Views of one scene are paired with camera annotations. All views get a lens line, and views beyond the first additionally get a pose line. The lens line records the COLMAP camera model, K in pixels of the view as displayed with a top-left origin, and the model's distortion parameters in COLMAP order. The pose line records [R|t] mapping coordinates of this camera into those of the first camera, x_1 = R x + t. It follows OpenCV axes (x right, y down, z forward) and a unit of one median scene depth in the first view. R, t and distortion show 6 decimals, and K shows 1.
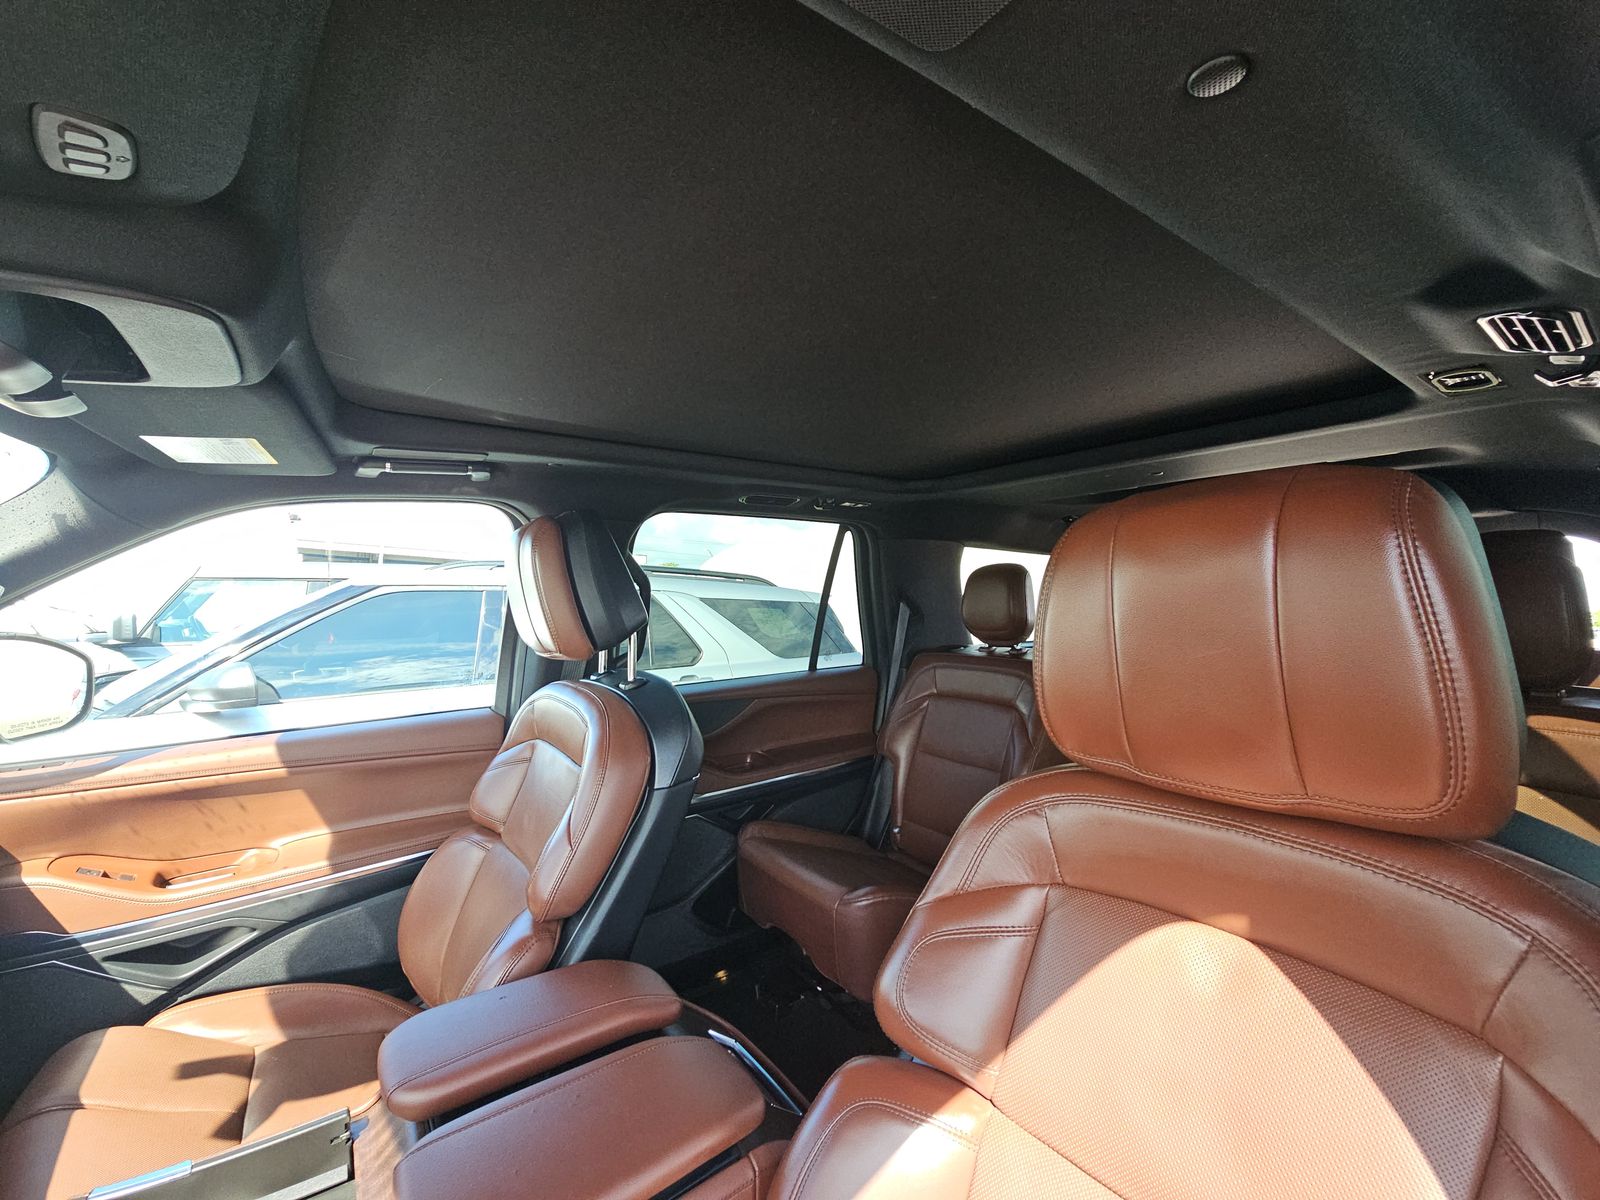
lens RADIAL K [[653.8, 0, 804.8], [0, 653.8, 597.1], [0, 0, 1]] dist [0.002873, -0.007914]
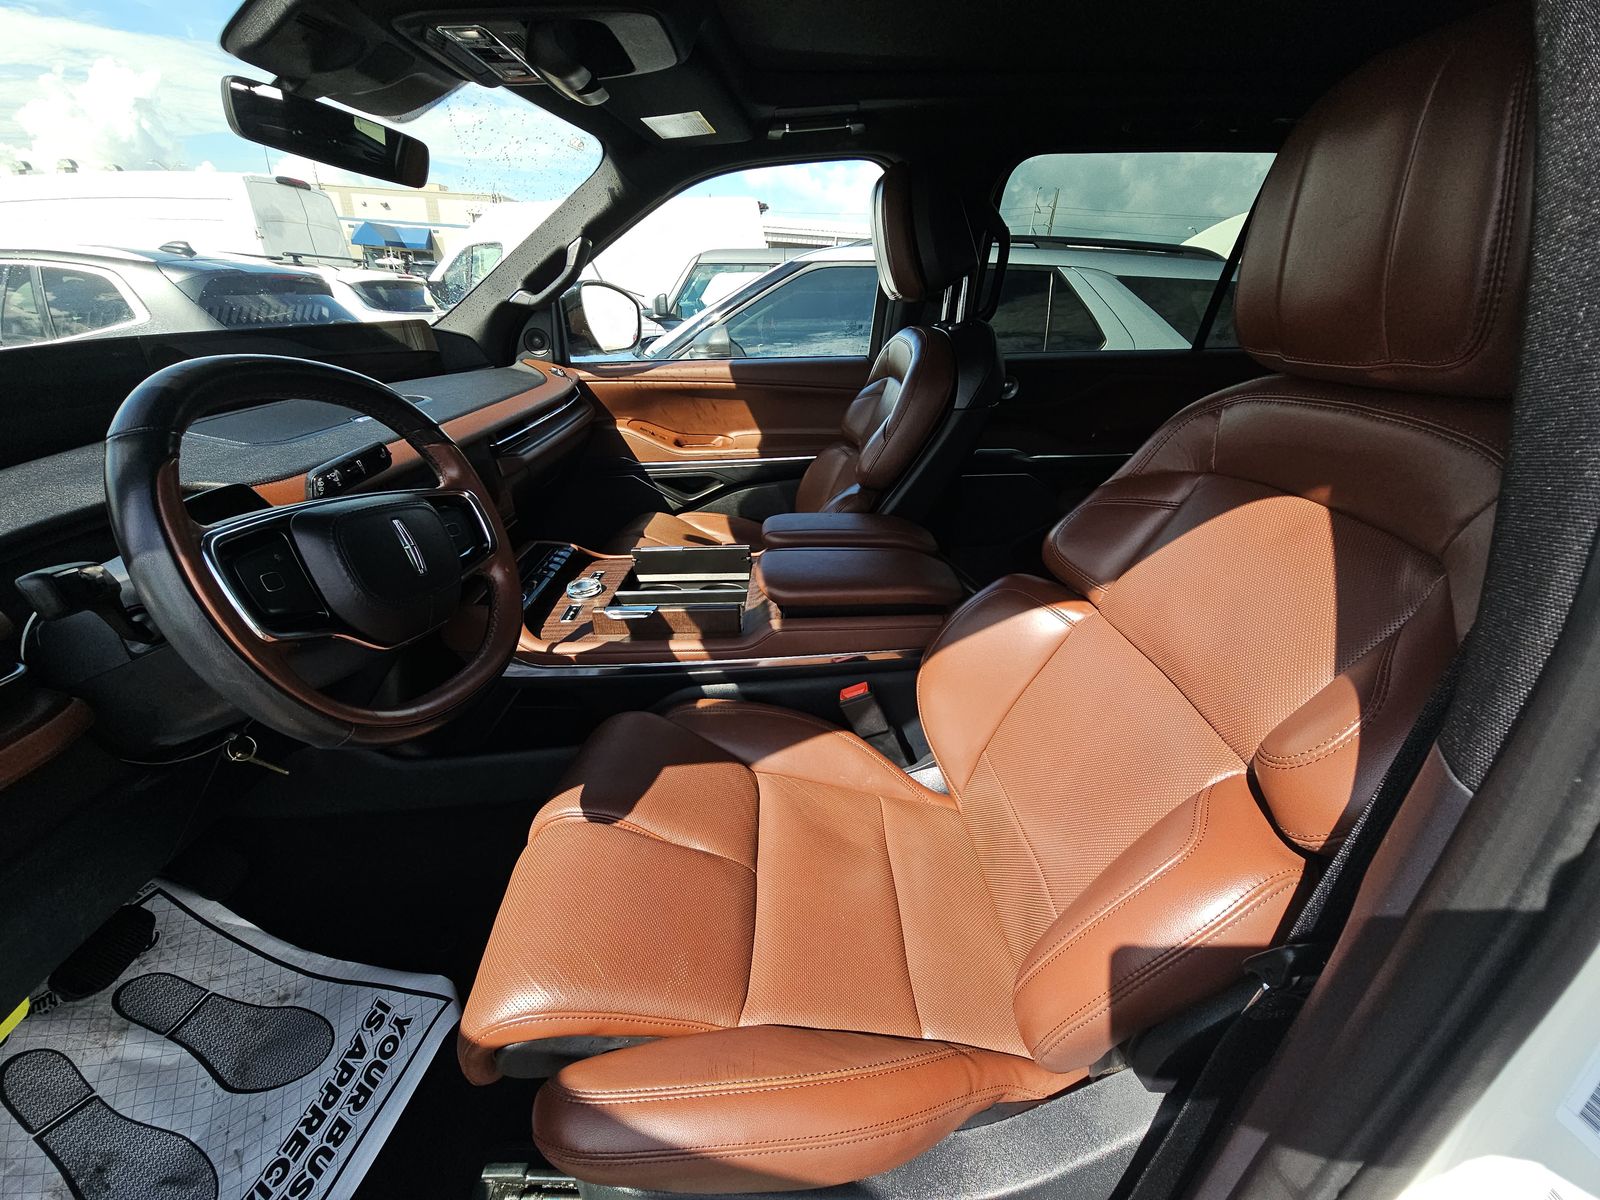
lens RADIAL K [[653.8, 0, 787.8], [0, 653.8, 599.4], [0, 0, 1]] dist [0.002873, -0.007914]
pose [[0.802872, 0.255068, -0.538830, 0.238562], [-0.002699, 0.905393, 0.424567, 0.078915], [0.596146, -0.339418, 0.727603, -0.187332]]
